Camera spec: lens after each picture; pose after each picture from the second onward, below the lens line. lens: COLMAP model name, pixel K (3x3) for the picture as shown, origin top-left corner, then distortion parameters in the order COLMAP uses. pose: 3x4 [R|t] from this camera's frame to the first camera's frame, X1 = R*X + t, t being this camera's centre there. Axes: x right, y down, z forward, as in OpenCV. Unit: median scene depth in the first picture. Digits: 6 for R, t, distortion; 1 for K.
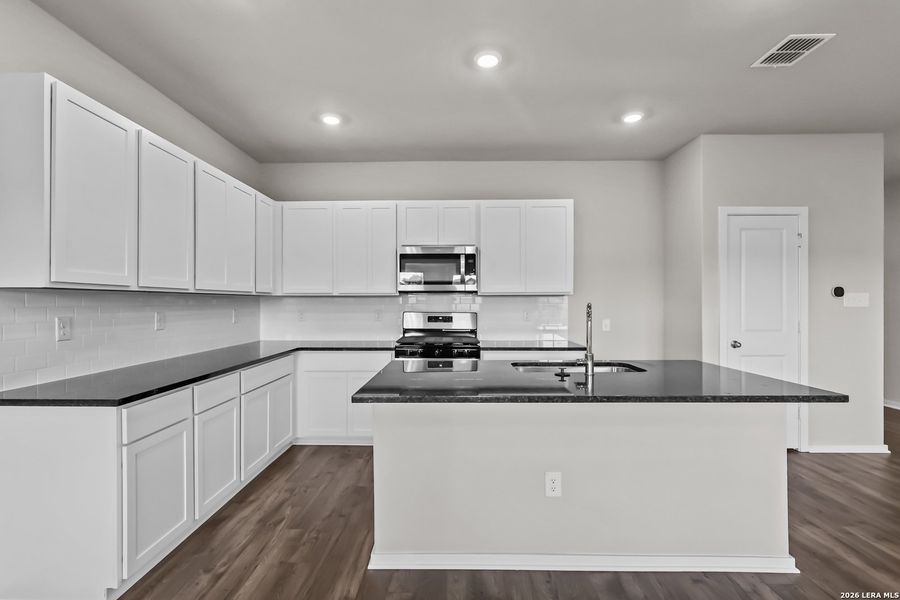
lens RADIAL K [[415.7, 0, 448.1], [0, 415.7, 303.6], [0, 0, 1]] dist [-0.000705, 0.000006]
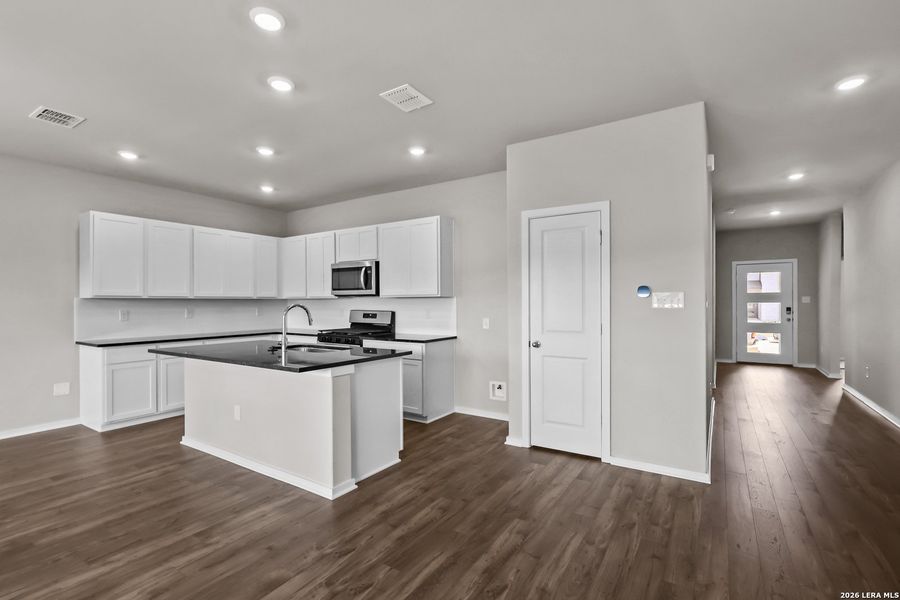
lens RADIAL K [[418.0, 0, 451.9], [0, 418.0, 301.8], [0, 0, 1]] dist [-0.001757, -0.000023]
pose [[0.847605, -0.002358, -0.530622, 1.057567], [0.000690, 0.999994, -0.003342, -0.002777], [0.530627, 0.002466, 0.847602, 0.018074]]
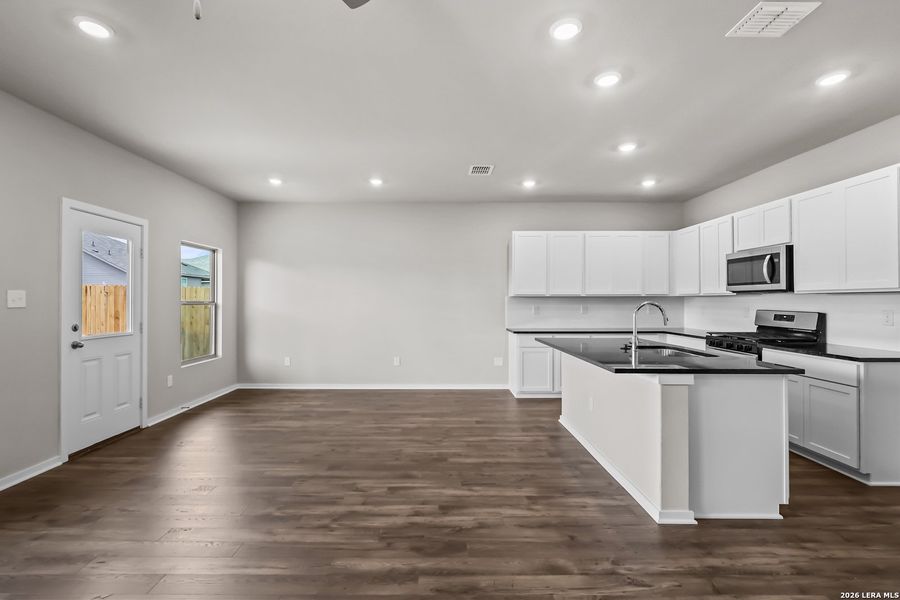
lens RADIAL K [[413.8, 0, 439.7], [0, 413.8, 299.7], [0, 0, 1]] dist [-0.001153, 0.000260]
pose [[0.010105, -0.001293, -0.999948, 1.131360], [-0.002972, 0.999995, -0.001323, -0.003008], [0.999945, 0.002985, 0.010101, 0.189324]]
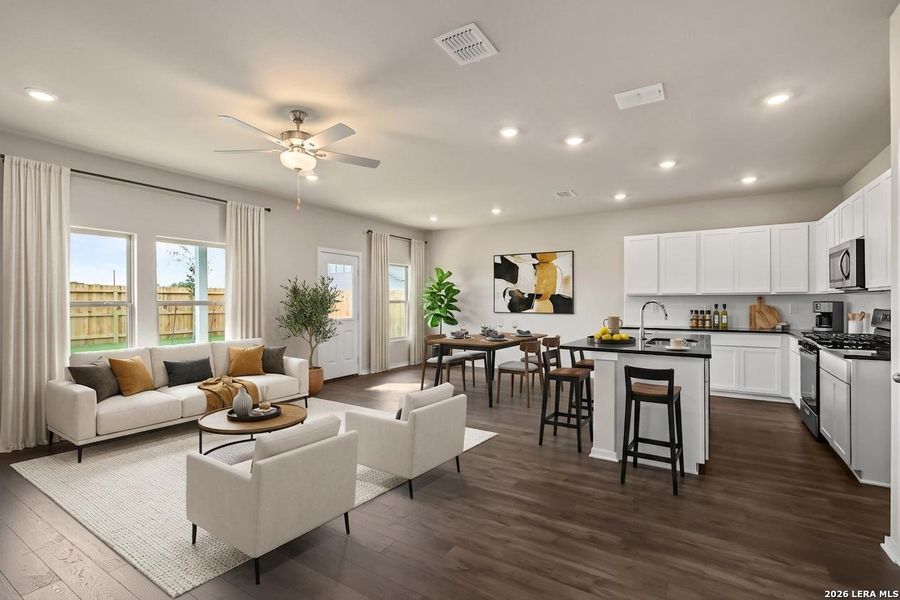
lens RADIAL K [[415.6, 0, 445.9], [0, 415.6, 299.2], [0, 0, 1]] dist [-0.000688, 0.000375]
pose [[-0.520026, 0.001271, -0.854150, 1.450449], [0.001909, 0.999998, 0.000326, -0.004528], [0.854149, -0.001461, -0.520027, 0.764135]]
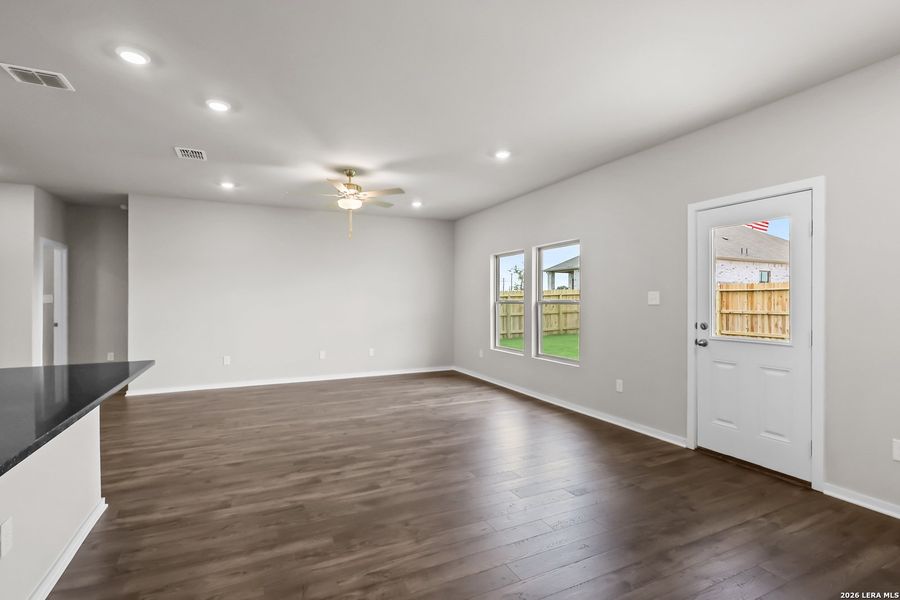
lens RADIAL K [[425.4, 0, 446.8], [0, 425.4, 301.8], [0, 0, 1]] dist [0.001023, -0.000396]
pose [[-0.447479, -0.001399, 0.894293, -0.463420], [0.003595, 0.999988, 0.003363, -0.000120], [-0.894287, 0.004720, -0.447469, 0.350383]]
